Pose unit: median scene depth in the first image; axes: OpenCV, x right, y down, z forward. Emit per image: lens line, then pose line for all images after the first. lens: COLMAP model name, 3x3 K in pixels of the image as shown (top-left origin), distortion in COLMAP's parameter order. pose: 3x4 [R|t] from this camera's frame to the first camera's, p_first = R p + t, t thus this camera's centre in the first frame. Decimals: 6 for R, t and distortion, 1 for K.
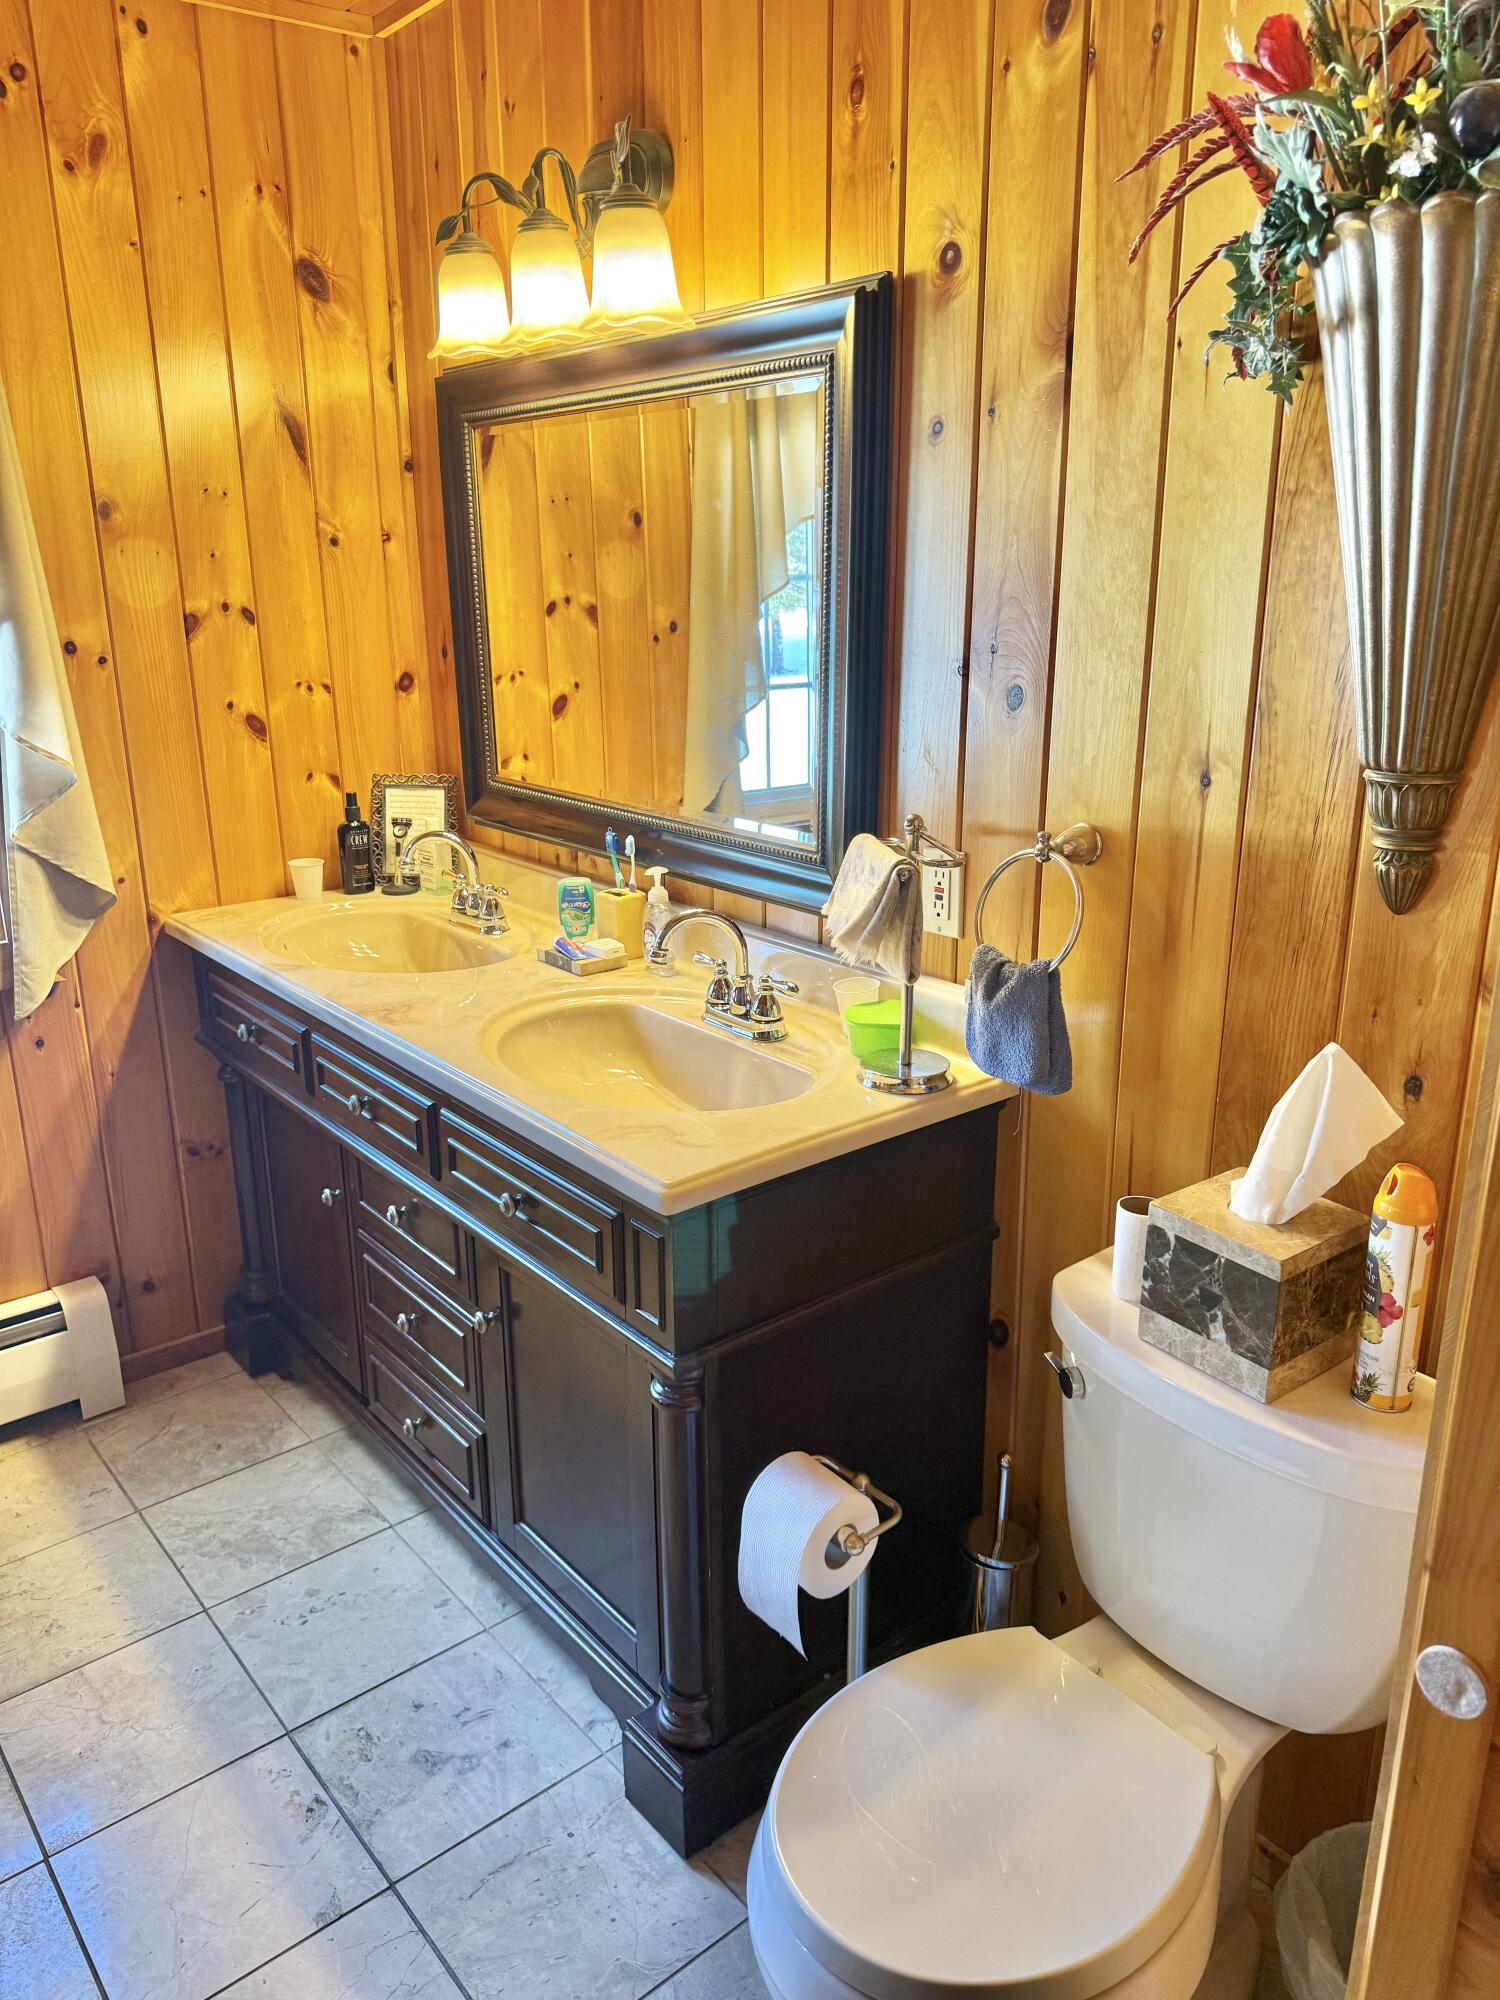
lens RADIAL K [[1420.1, 0, 750.0], [0, 1420.1, 1000.0], [0, 0, 1]] dist [-0.000231, -0.010501]
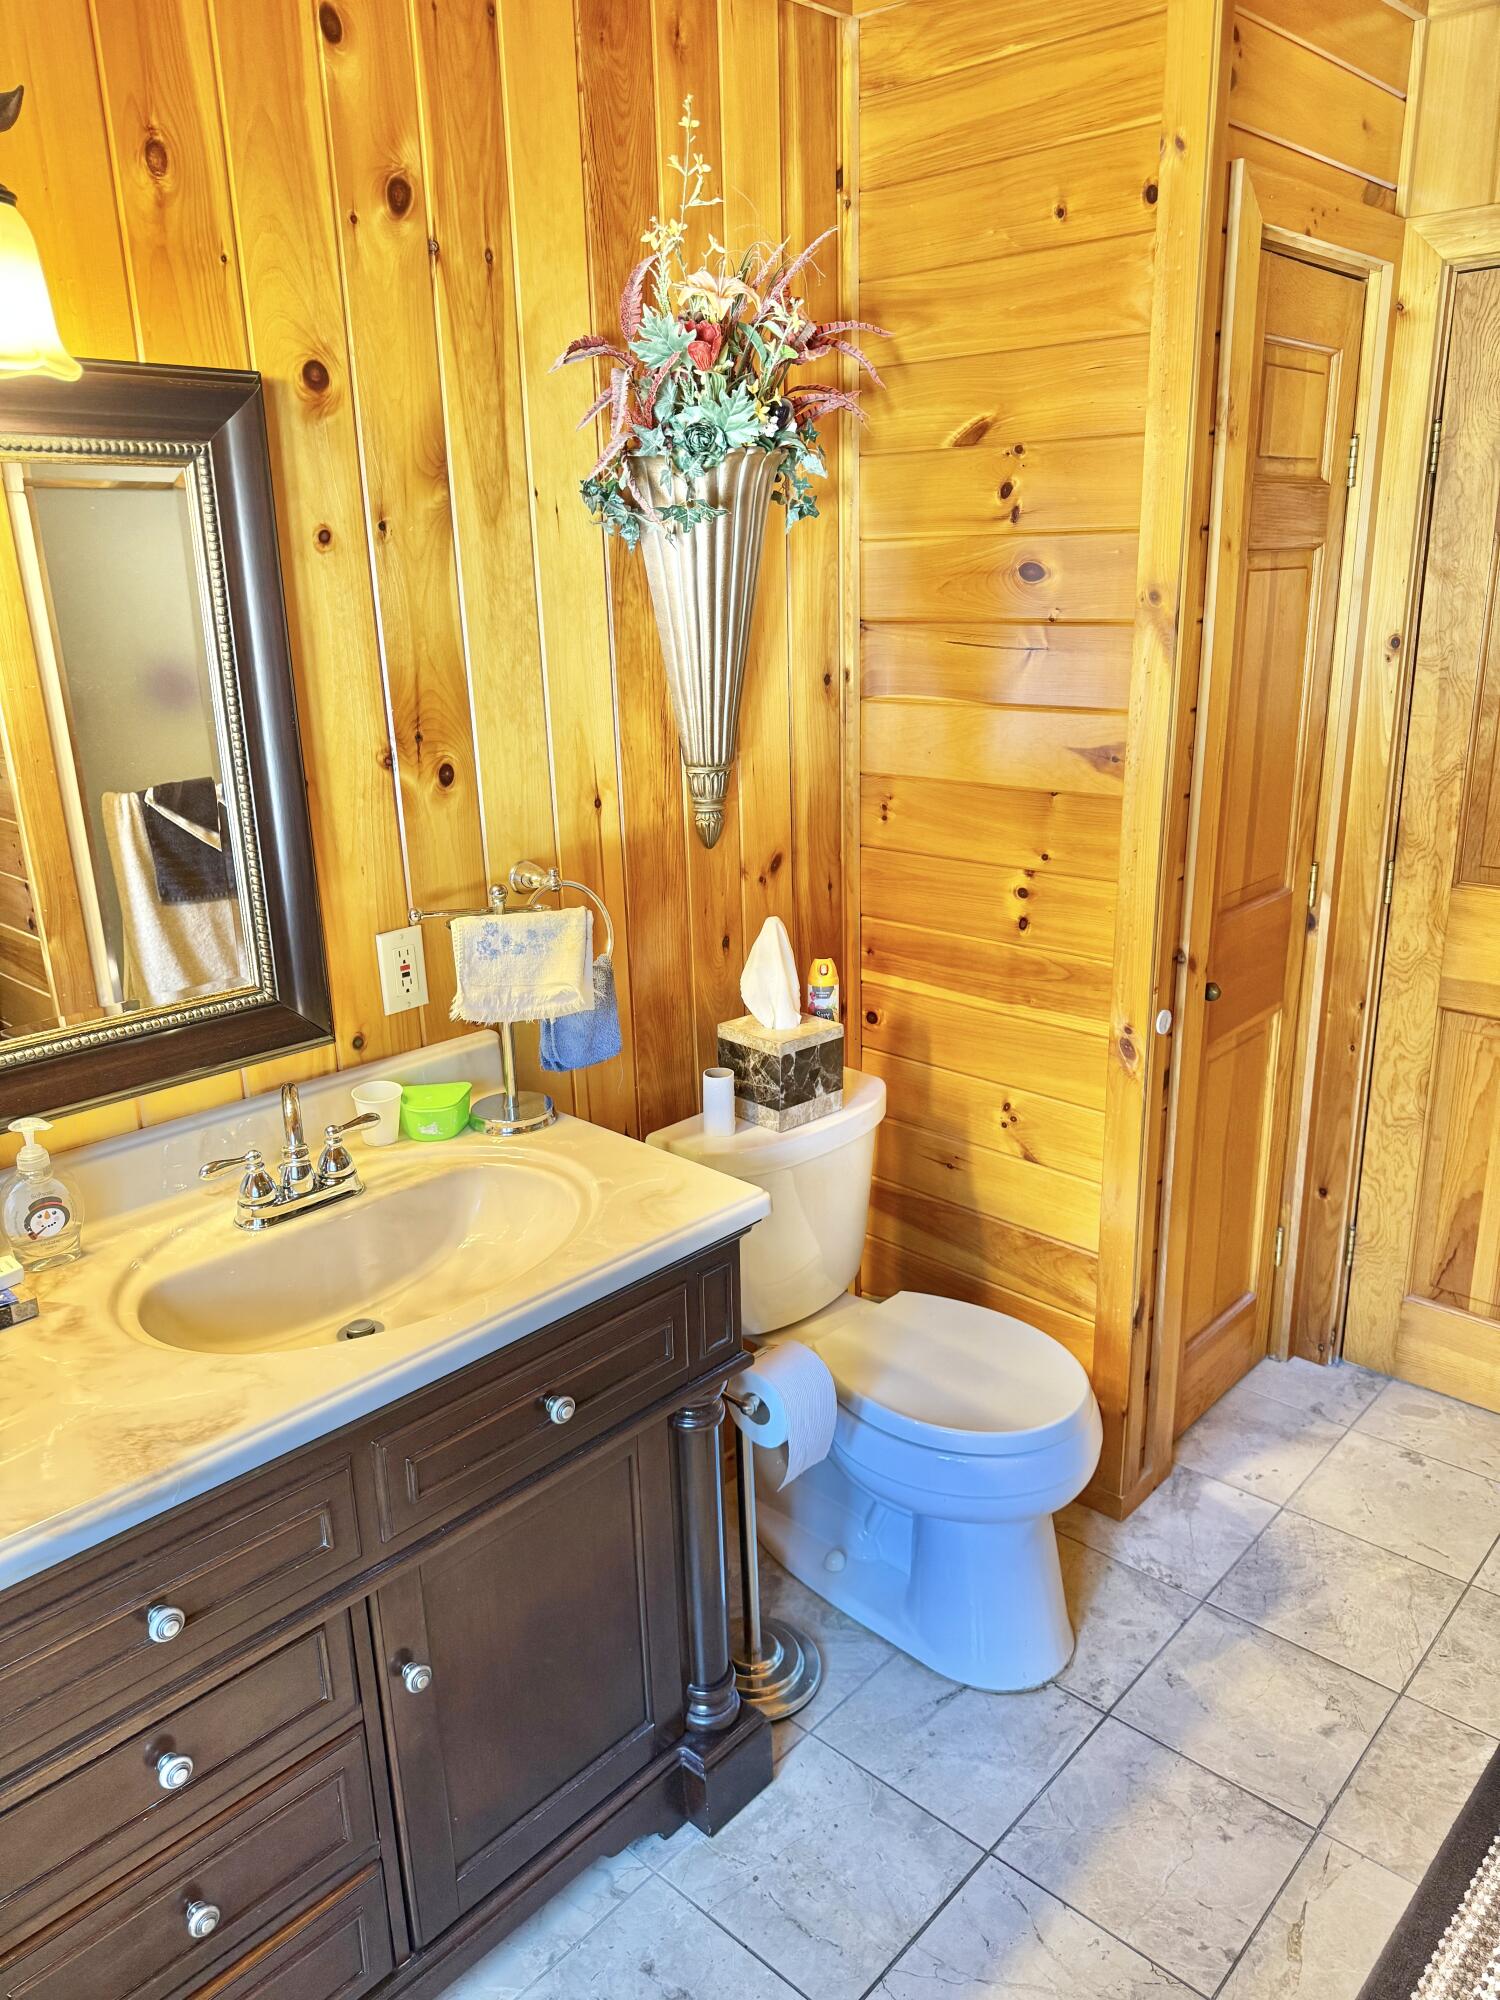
lens RADIAL K [[1420.1, 0, 750.0], [0, 1420.1, 1000.0], [0, 0, 1]] dist [-0.000231, -0.010501]
pose [[-0.131076, -0.282022, 0.950412, -1.055606], [0.311449, 0.898431, 0.309550, -0.351942], [-0.941180, 0.336579, -0.029928, 0.928662]]
